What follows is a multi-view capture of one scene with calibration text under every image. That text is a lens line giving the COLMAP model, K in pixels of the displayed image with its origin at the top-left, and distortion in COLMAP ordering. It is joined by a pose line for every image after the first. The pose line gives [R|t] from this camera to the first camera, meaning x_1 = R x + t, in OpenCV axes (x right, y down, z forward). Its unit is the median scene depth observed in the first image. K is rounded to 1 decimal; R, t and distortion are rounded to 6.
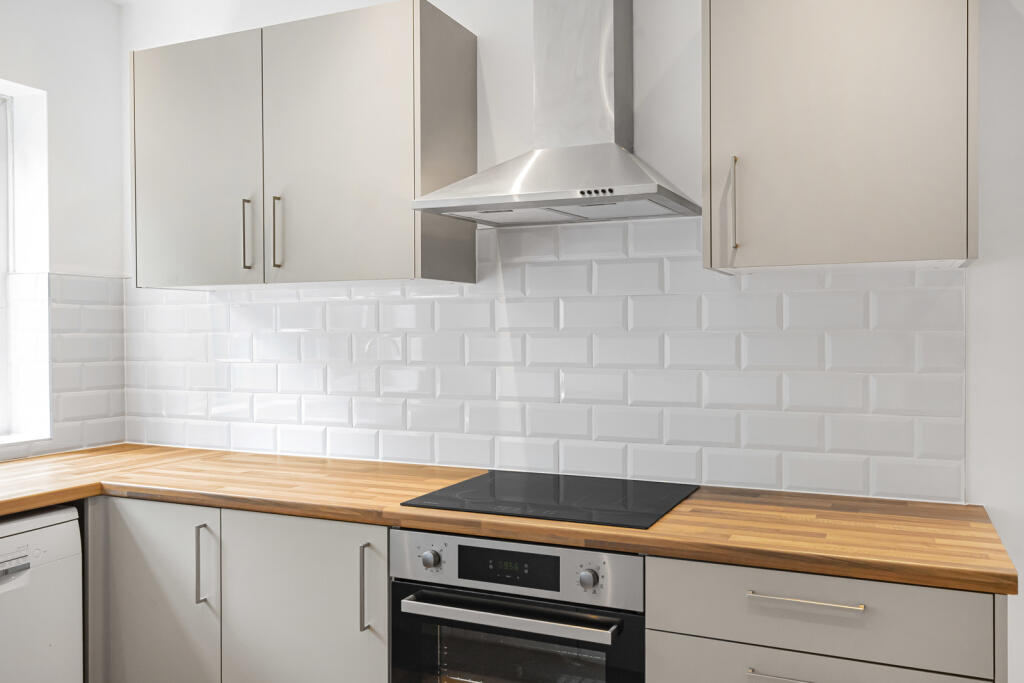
lens RADIAL K [[817.4, 0, 512.0], [0, 817.4, 341.5], [0, 0, 1]] dist [0.003415, -0.001200]
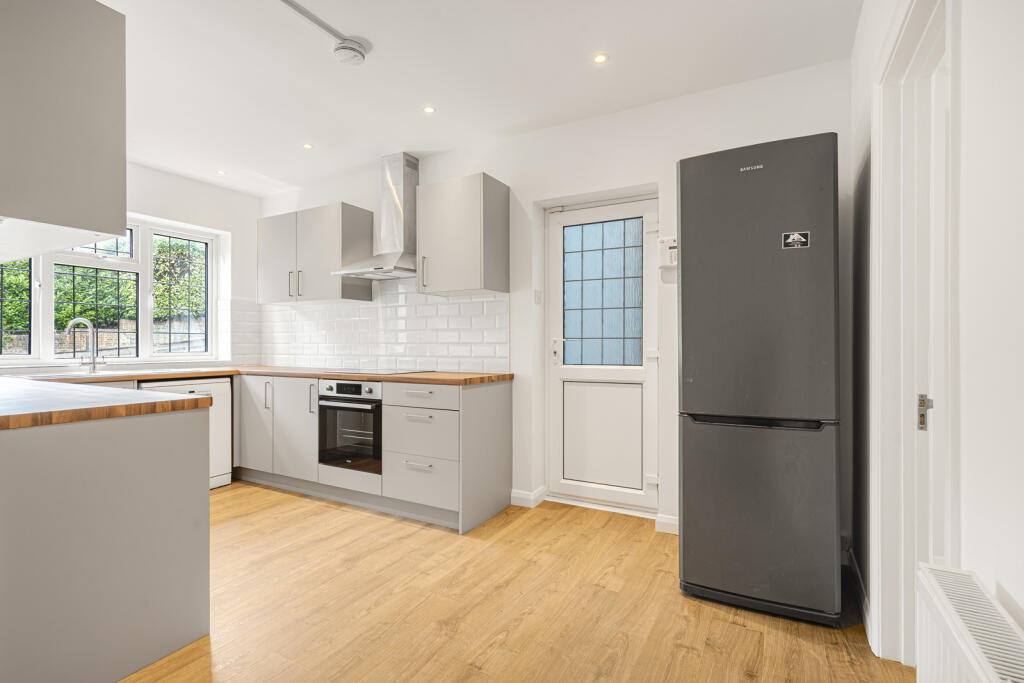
lens RADIAL K [[476.1, 0, 512.0], [0, 476.1, 341.5], [0, 0, 1]] dist [-0.015673, 0.000185]
pose [[0.997308, 0.002438, -0.073286, 0.631054], [-0.003442, 0.999902, -0.013575, 0.097903], [0.073246, 0.013791, 0.997219, -0.649946]]
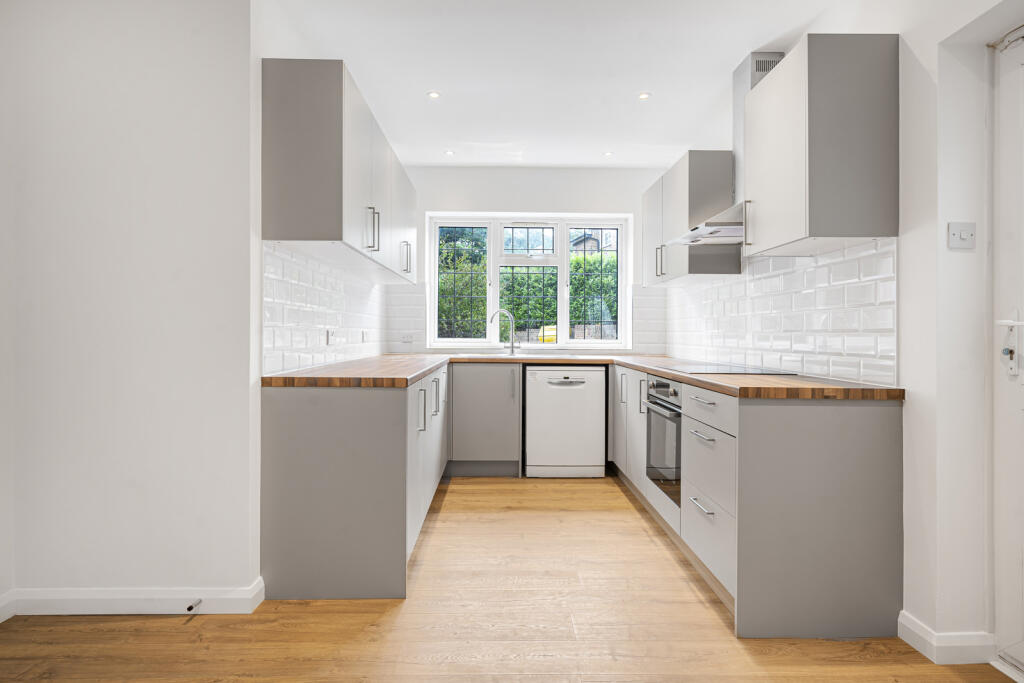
lens RADIAL K [[547.1, 0, 511.4], [0, 547.1, 334.1], [0, 0, 1]] dist [-0.000693, 0.000659]
pose [[0.434863, 0.009974, -0.900441, 1.072542], [-0.017315, 0.999846, 0.002713, 0.096534], [0.900330, 0.014412, 0.434969, -0.110617]]
